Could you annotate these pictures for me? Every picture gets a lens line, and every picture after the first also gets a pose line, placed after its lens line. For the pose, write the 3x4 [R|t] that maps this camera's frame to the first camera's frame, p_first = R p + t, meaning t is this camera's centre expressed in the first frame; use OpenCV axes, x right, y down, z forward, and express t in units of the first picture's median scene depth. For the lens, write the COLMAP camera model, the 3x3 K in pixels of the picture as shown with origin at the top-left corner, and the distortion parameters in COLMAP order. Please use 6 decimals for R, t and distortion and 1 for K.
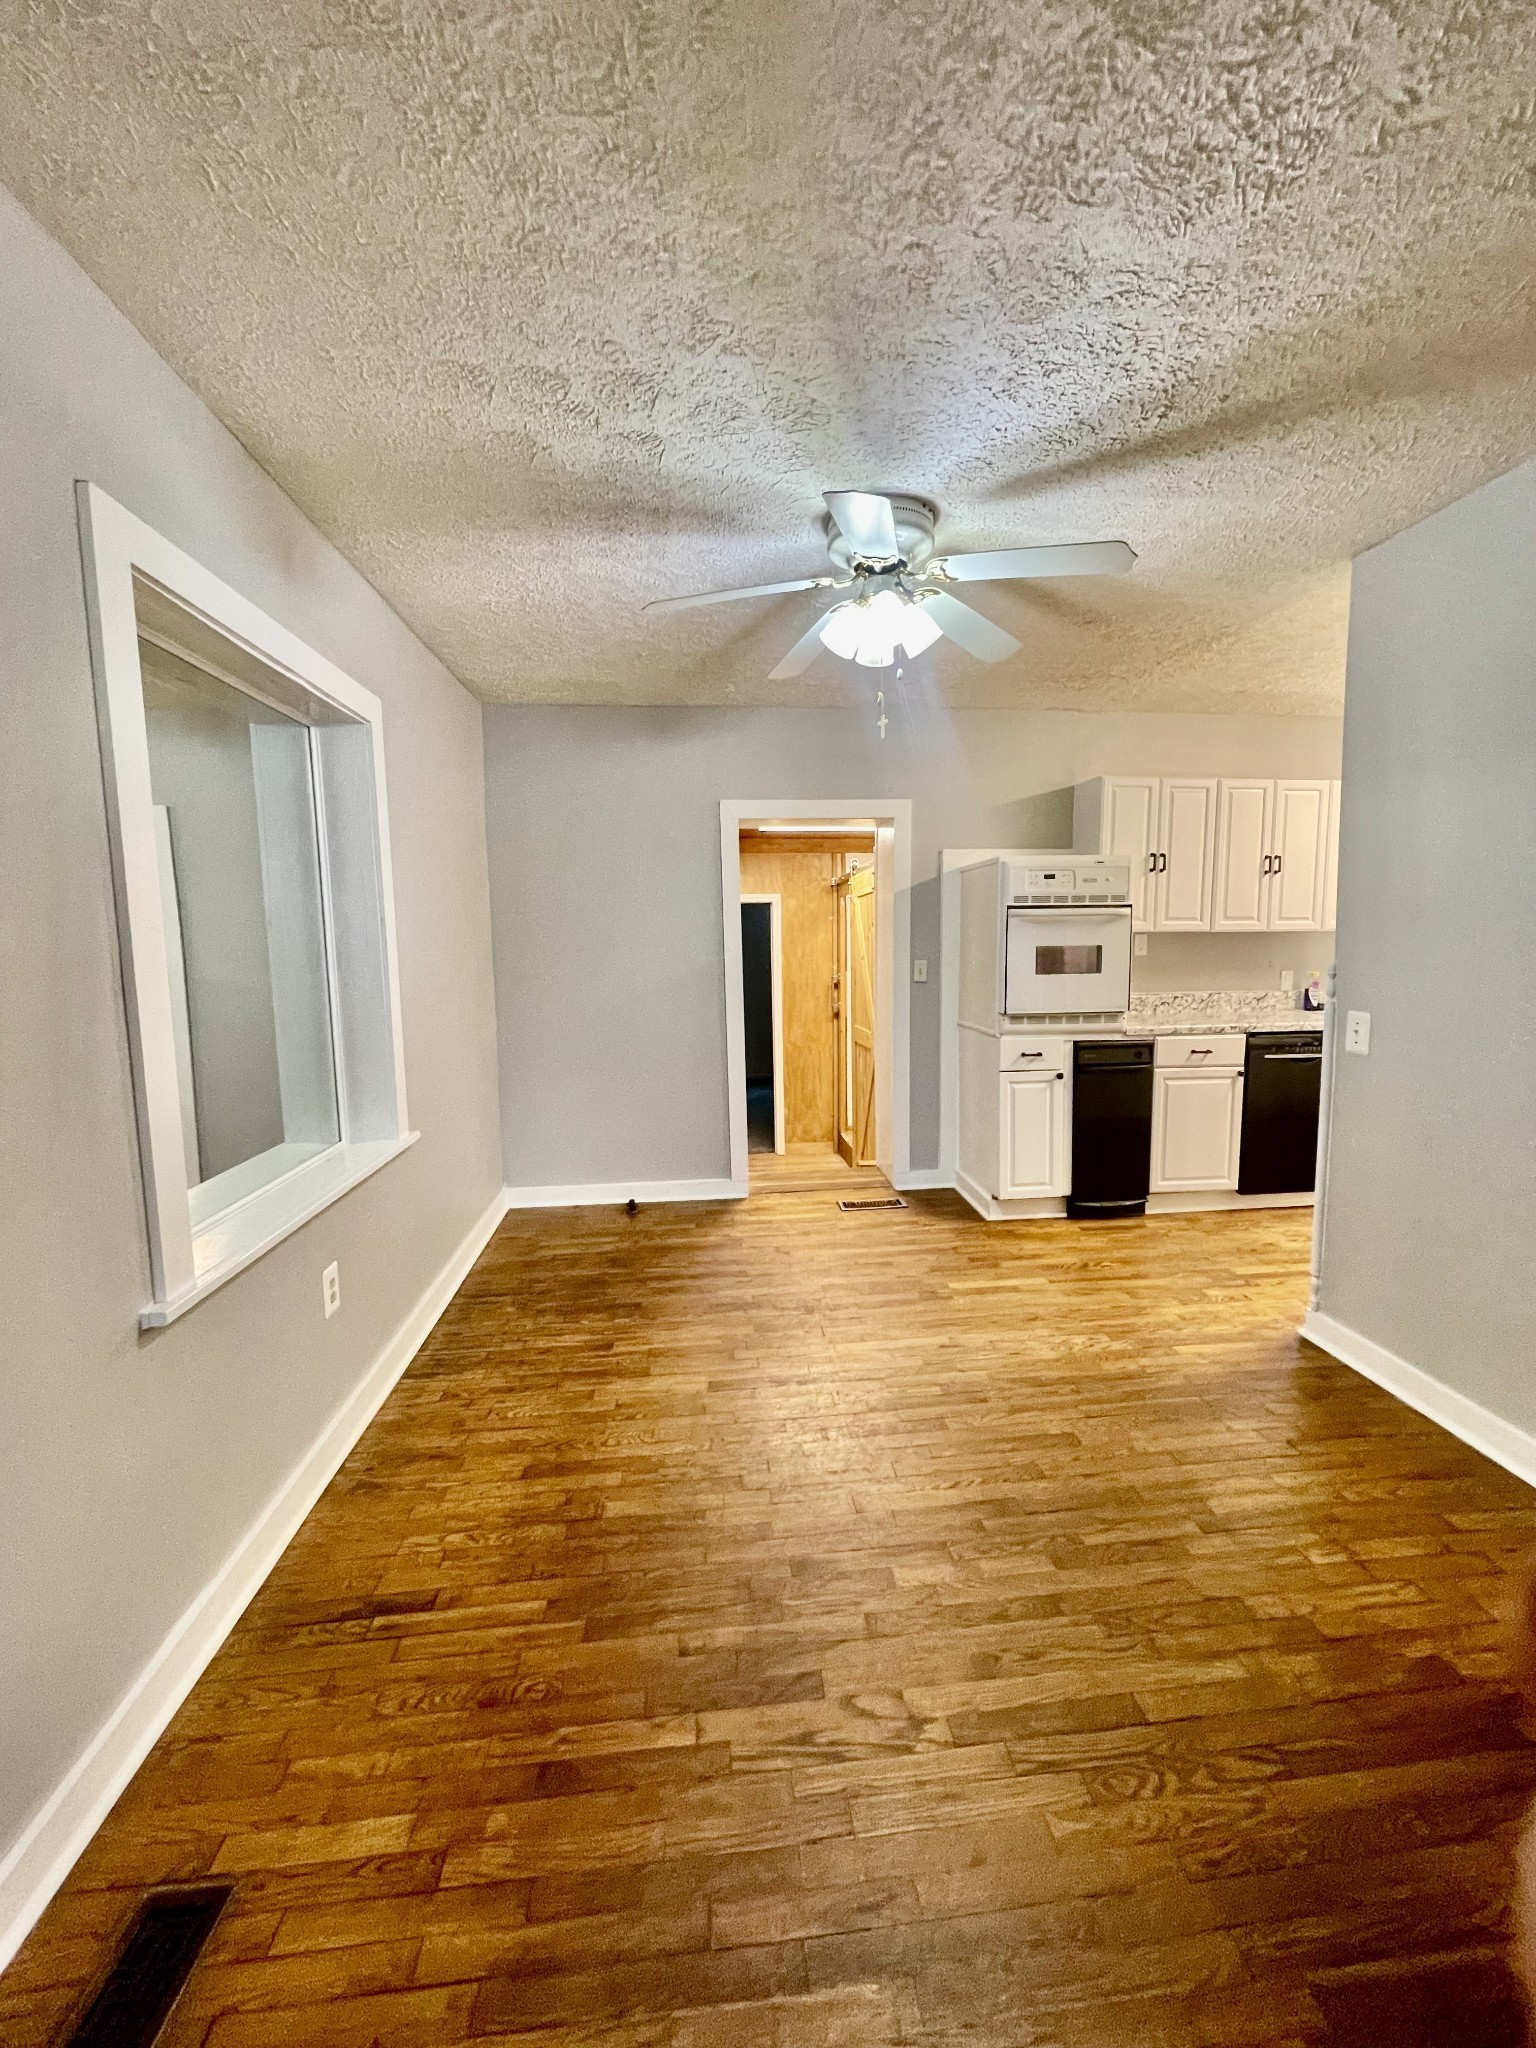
lens RADIAL K [[822.9, 0, 771.5], [0, 822.9, 1028.1], [0, 0, 1]] dist [0.000670, -0.000329]
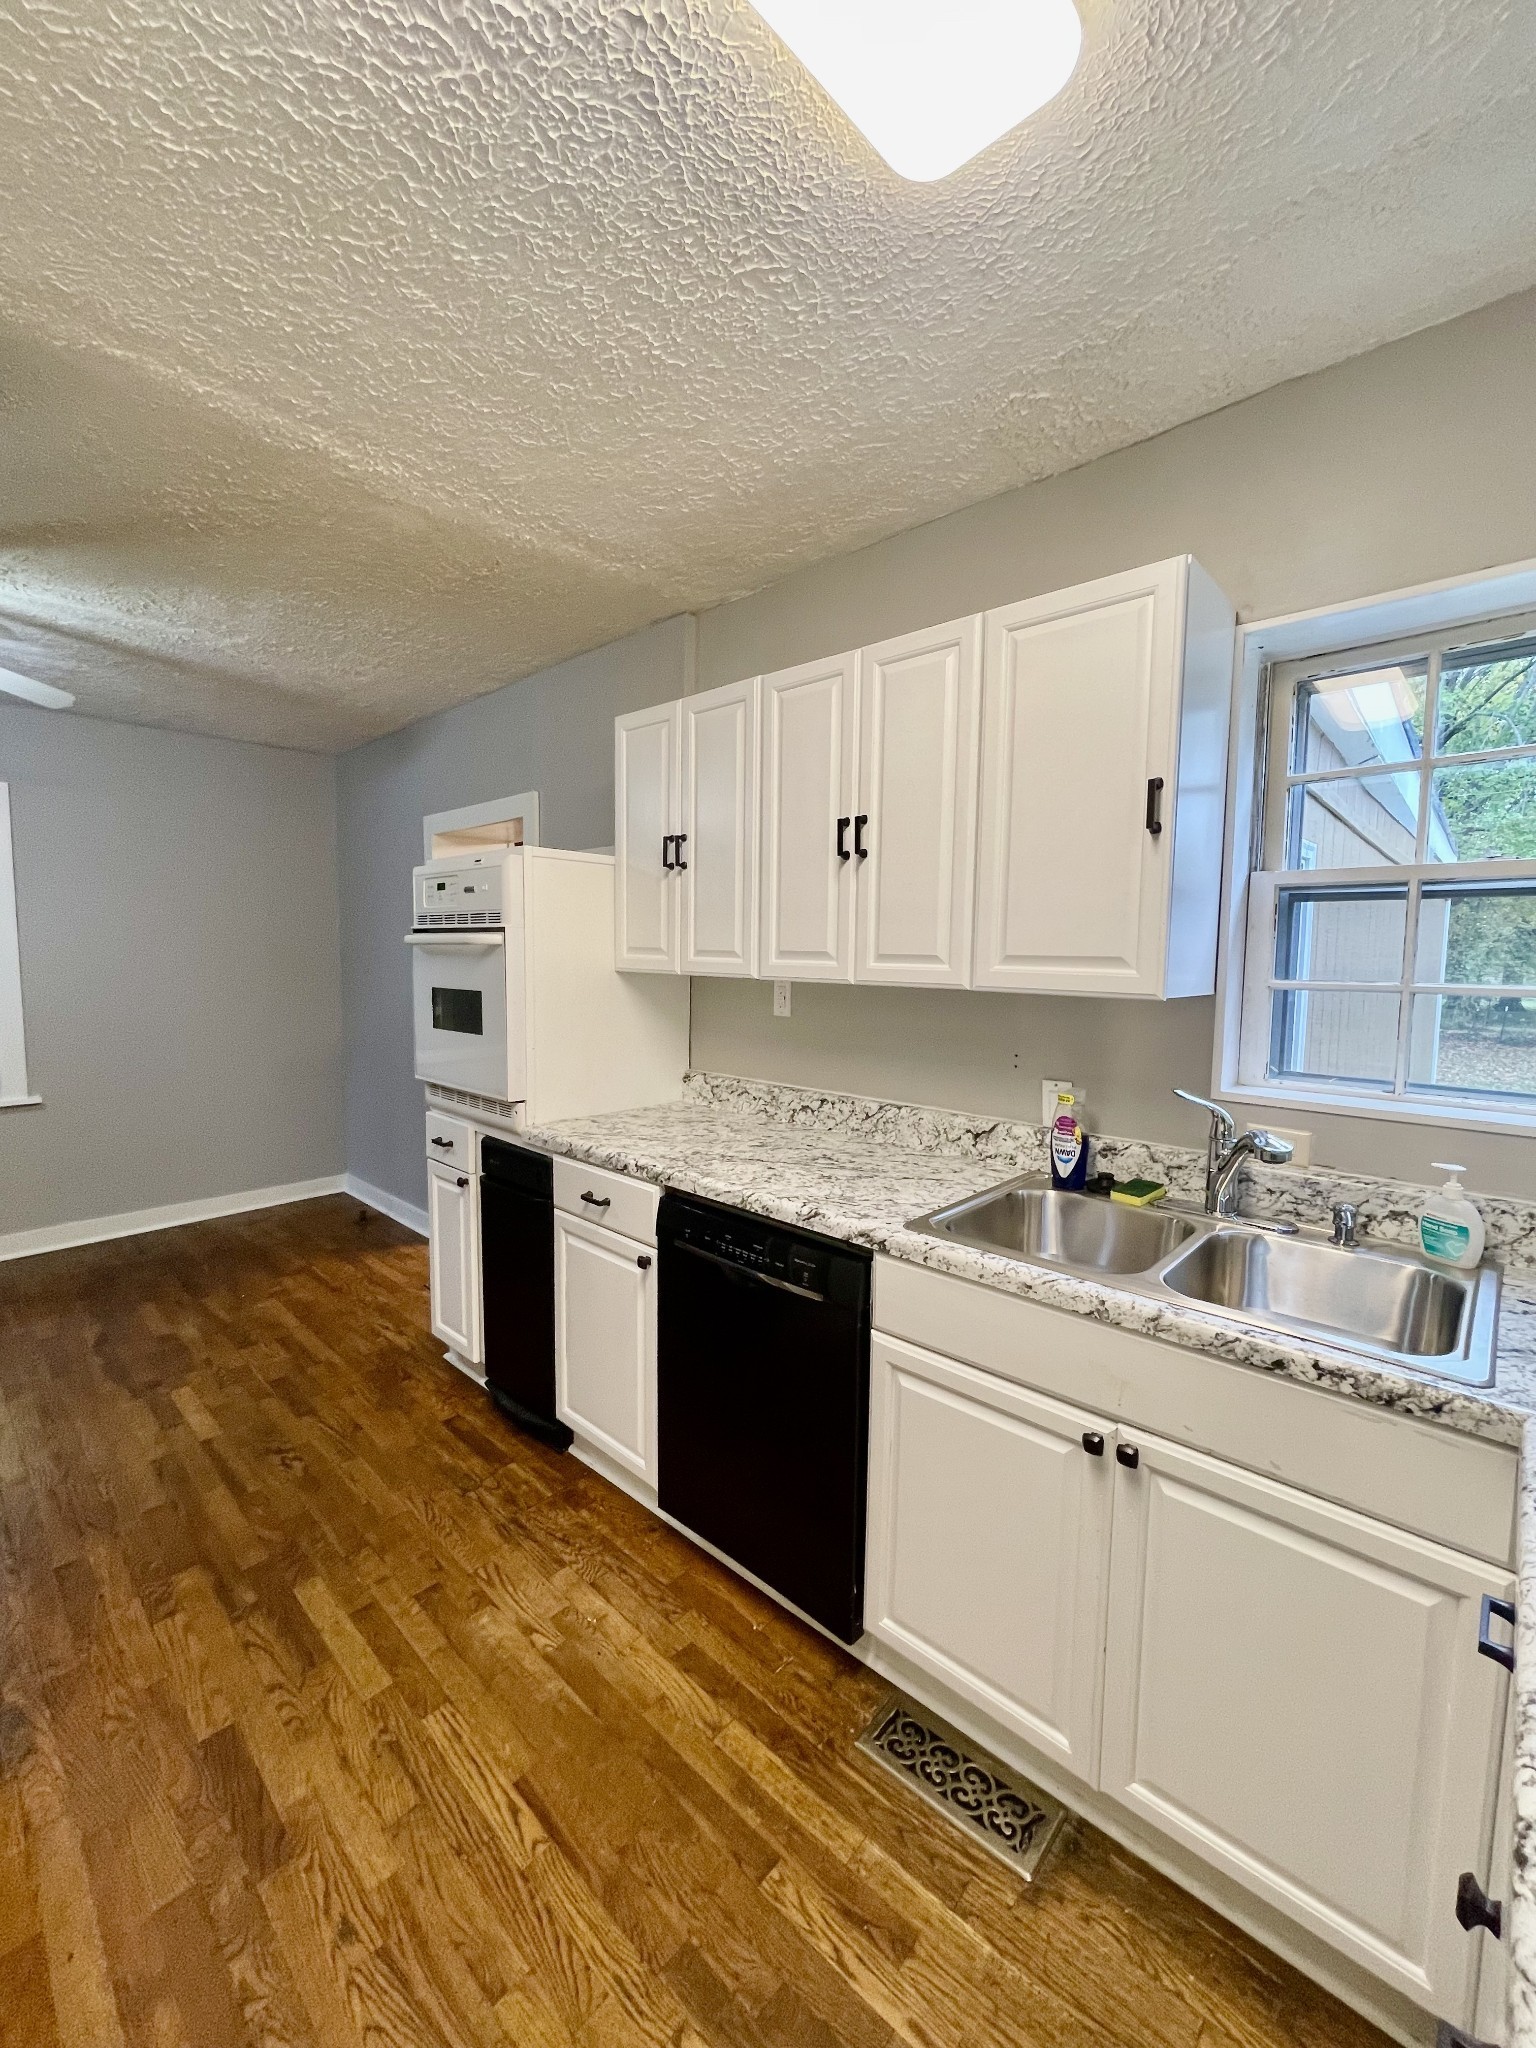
lens RADIAL K [[822.9, 0, 770.8], [0, 822.9, 1020.0], [0, 0, 1]] dist [0.000670, -0.000329]
pose [[0.664017, 0.082613, -0.743140, 0.990007], [-0.105639, 0.994274, 0.016140, -0.108346], [0.740217, 0.067787, 0.668942, 0.715818]]
